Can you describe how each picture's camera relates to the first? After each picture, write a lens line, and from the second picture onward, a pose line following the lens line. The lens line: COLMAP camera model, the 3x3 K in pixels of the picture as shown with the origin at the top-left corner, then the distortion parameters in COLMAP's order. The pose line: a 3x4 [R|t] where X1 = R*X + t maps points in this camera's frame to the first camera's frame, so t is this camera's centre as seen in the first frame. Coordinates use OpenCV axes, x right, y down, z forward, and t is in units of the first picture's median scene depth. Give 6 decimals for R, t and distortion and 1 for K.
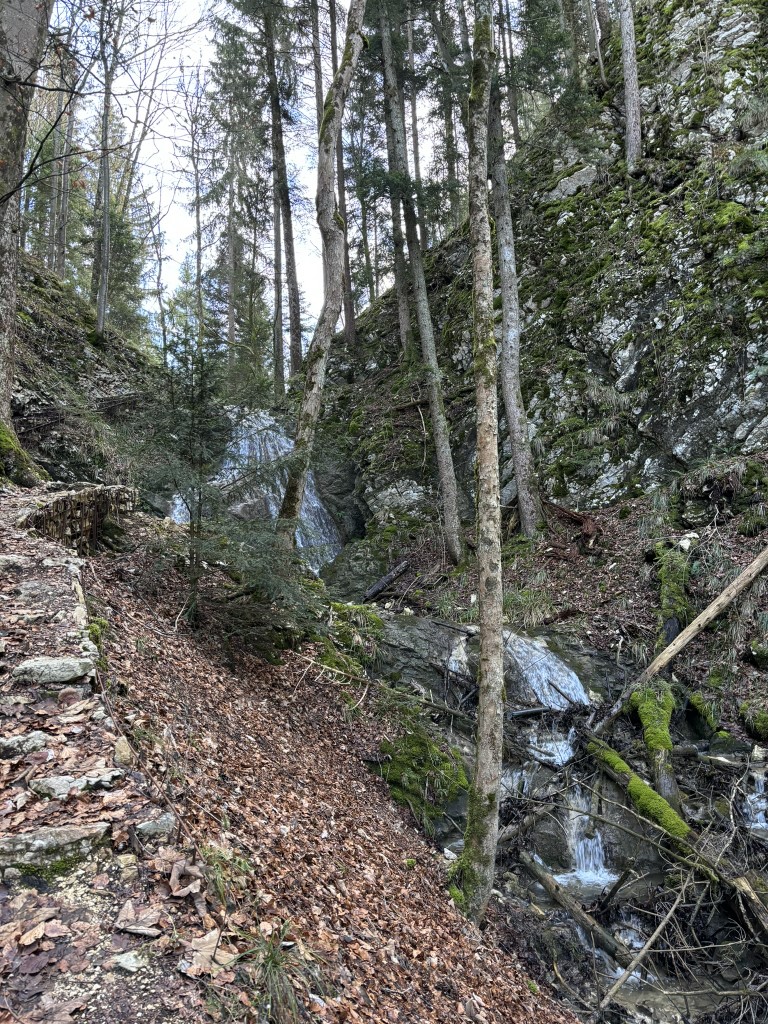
lens RADIAL K [[772.4, 0, 389.3], [0, 772.4, 516.3], [0, 0, 1]] dist [0.026911, -0.025371]
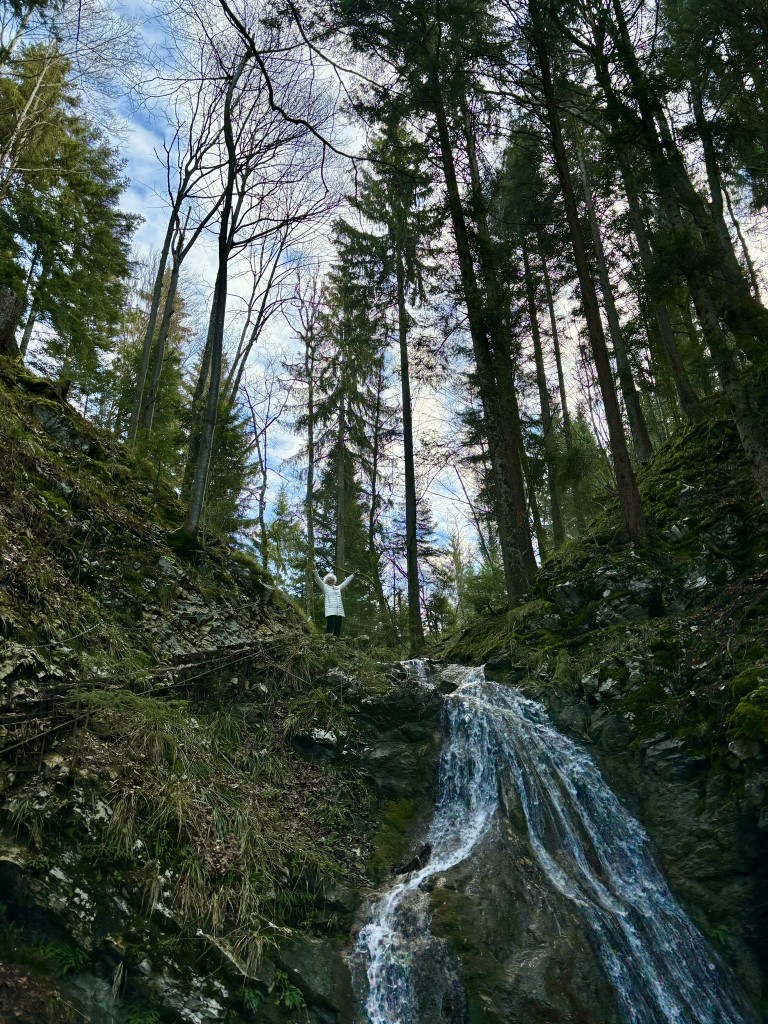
lens RADIAL K [[772.4, 0, 382.8], [0, 772.4, 507.7], [0, 0, 1]] dist [0.026911, -0.025371]
pose [[0.995038, -0.029759, -0.094945, -0.184343], [-0.001240, 0.950442, -0.310898, -0.082890], [0.099492, 0.309473, 0.945689, 0.486866]]
